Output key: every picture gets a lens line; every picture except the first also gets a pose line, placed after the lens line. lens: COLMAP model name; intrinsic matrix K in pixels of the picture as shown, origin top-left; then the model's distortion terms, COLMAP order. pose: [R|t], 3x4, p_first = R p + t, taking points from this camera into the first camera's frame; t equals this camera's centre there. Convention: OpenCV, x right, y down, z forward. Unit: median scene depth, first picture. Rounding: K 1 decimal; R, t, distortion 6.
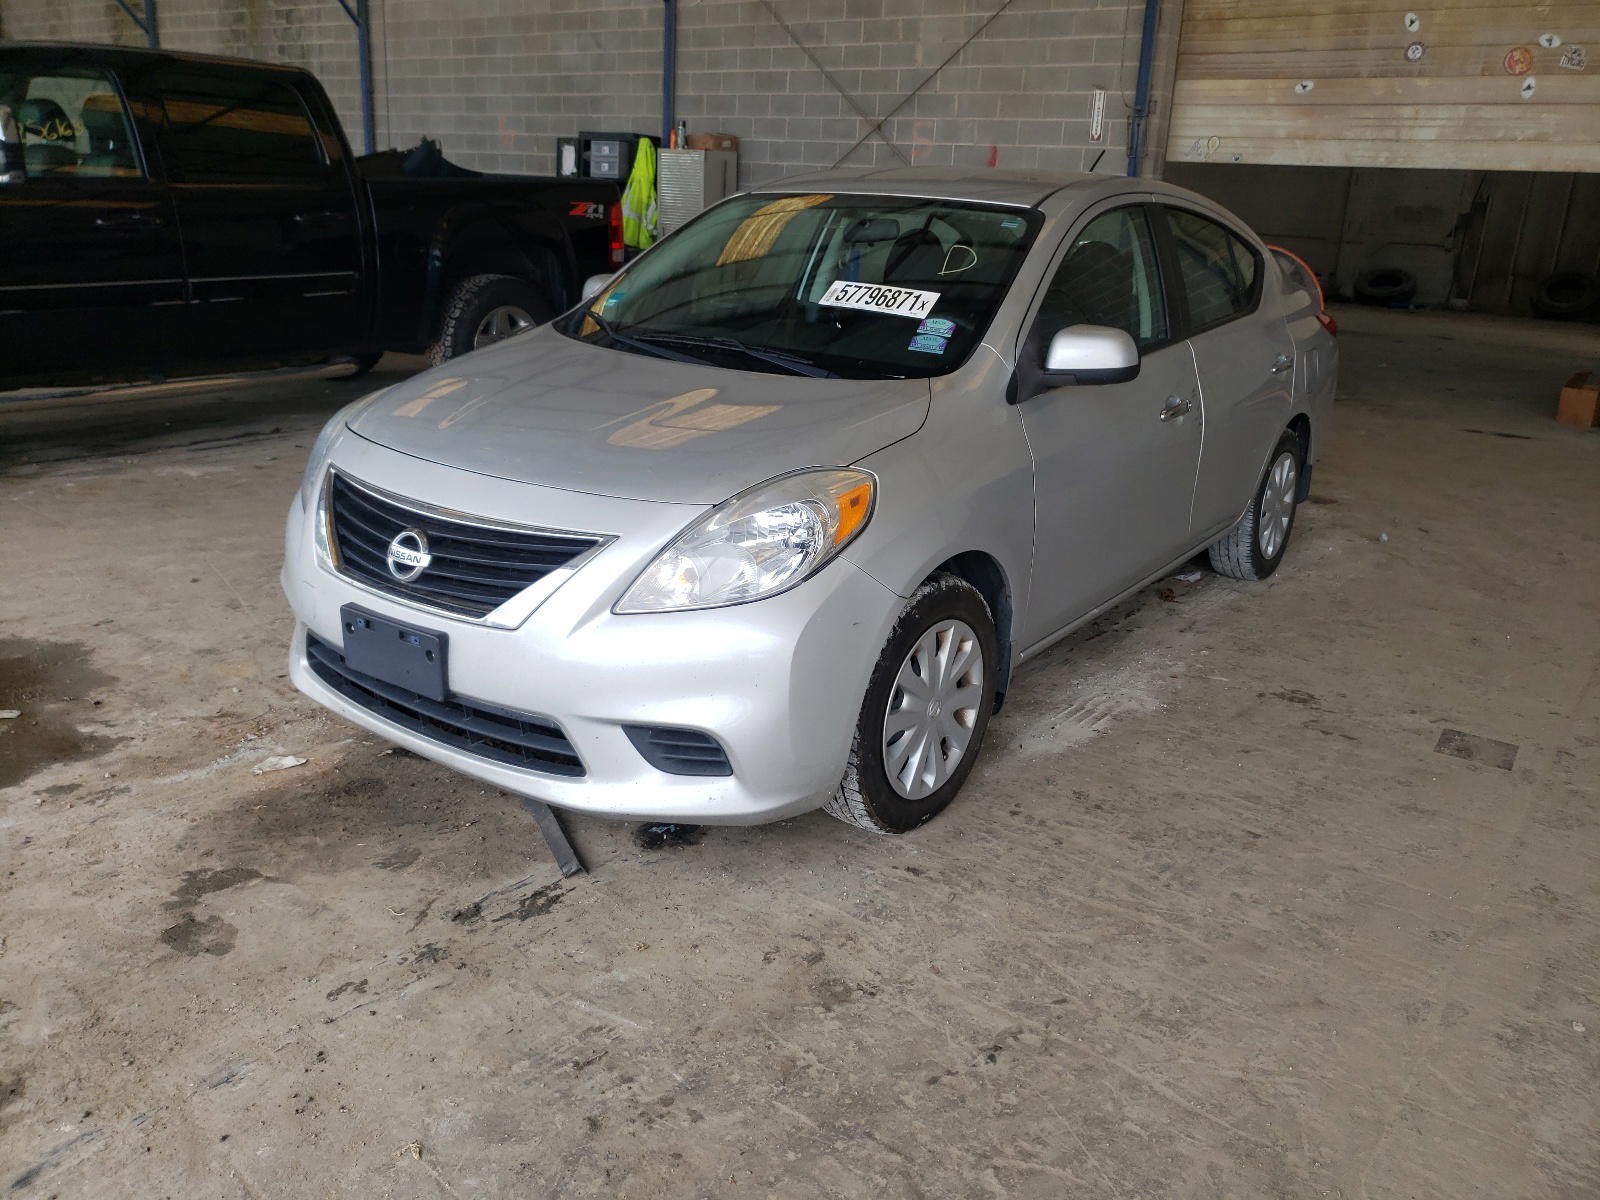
lens RADIAL K [[1294.0, 0, 795.3], [0, 1294.0, 600.7], [0, 0, 1]] dist [0.013947, 0.004102]
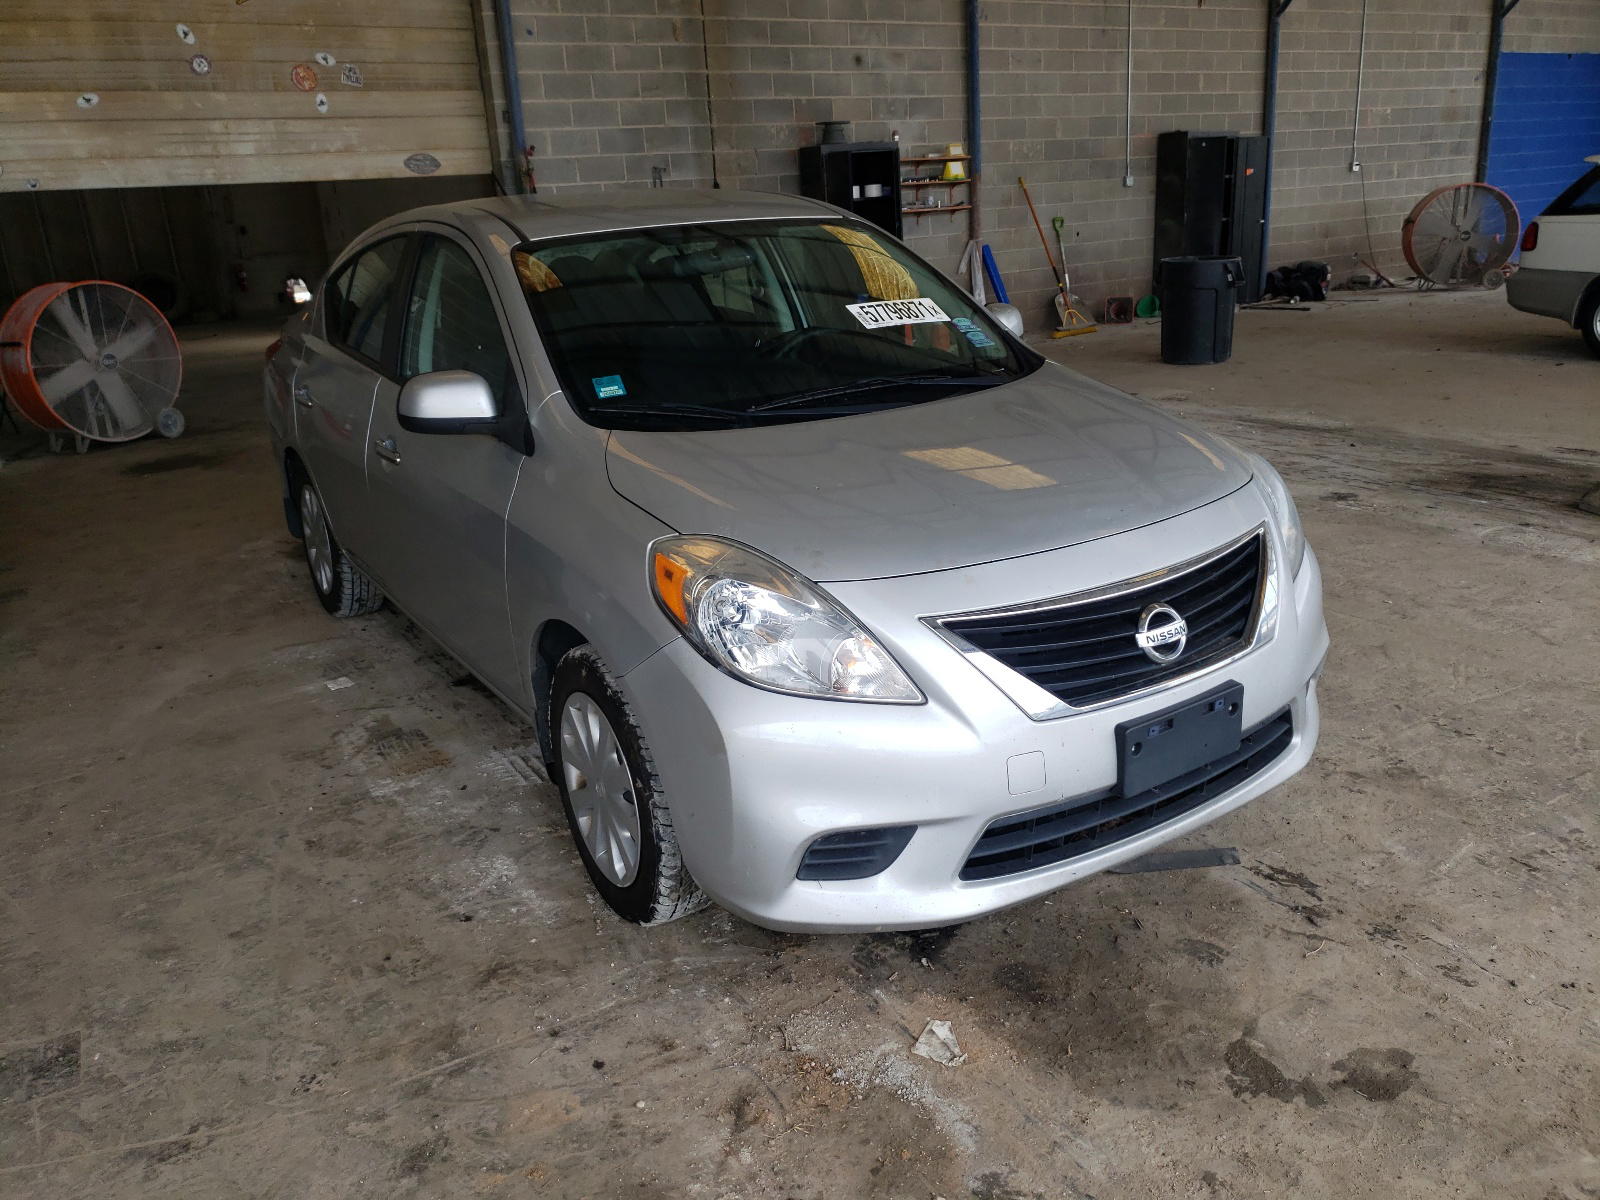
lens RADIAL K [[1307.5, 0, 800.8], [0, 1307.5, 643.5], [0, 0, 1]] dist [0.040572, -0.035643]
pose [[0.310498, -0.365588, 0.877460, -0.429875], [0.351739, 0.901752, 0.251243, -0.126266], [-0.883103, 0.230626, 0.408584, 0.310478]]
